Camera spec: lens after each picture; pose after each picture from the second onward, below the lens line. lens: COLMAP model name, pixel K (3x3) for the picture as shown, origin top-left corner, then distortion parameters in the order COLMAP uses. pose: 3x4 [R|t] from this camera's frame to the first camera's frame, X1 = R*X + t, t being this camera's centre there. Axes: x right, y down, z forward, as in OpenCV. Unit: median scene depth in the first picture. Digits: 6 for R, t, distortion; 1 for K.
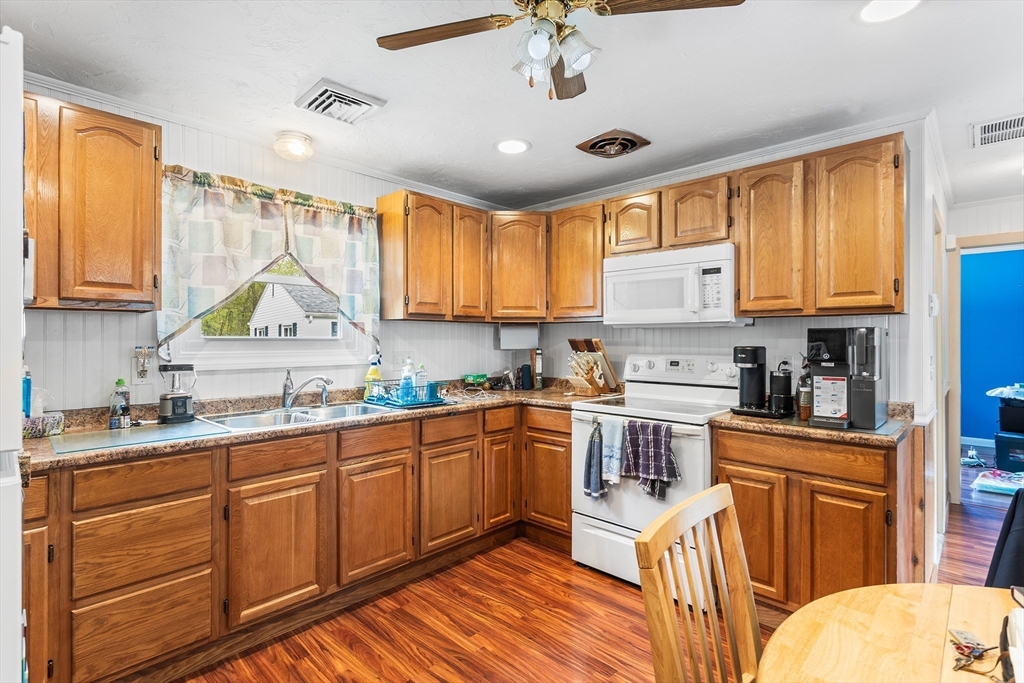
lens RADIAL K [[492.7, 0, 513.9], [0, 492.7, 337.0], [0, 0, 1]] dist [-0.001051, -0.001781]
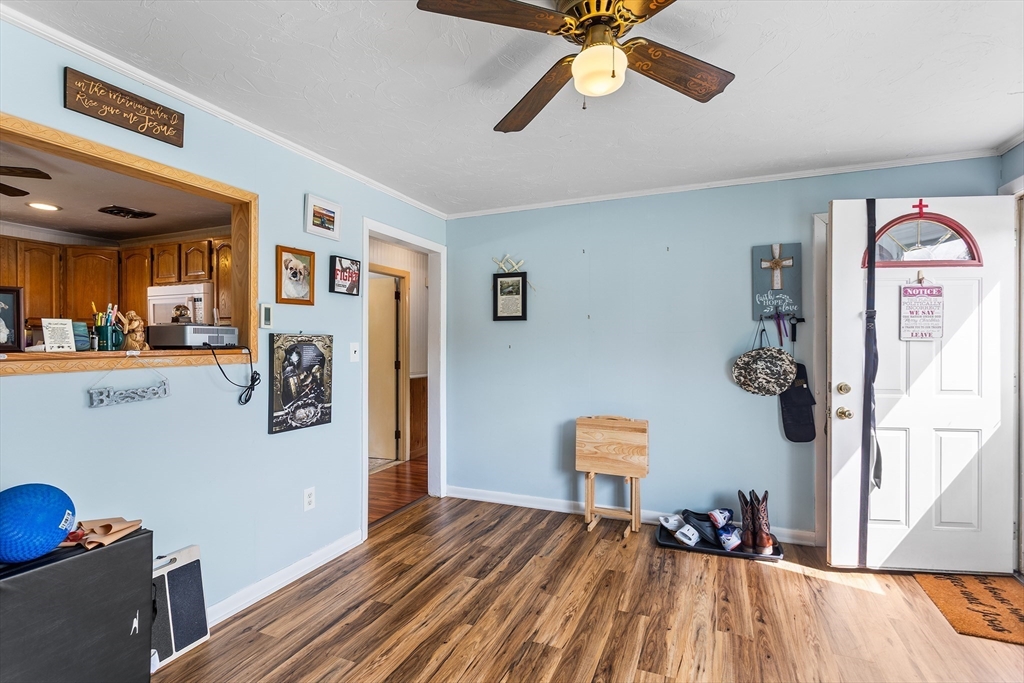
lens RADIAL K [[492.7, 0, 503.1], [0, 492.7, 346.0], [0, 0, 1]] dist [-0.001051, -0.001781]
pose [[0.938644, -0.001691, 0.344883, 0.682177], [0.000687, 0.999995, 0.003034, 0.008953], [-0.344887, -0.002610, 0.938641, -0.717108]]
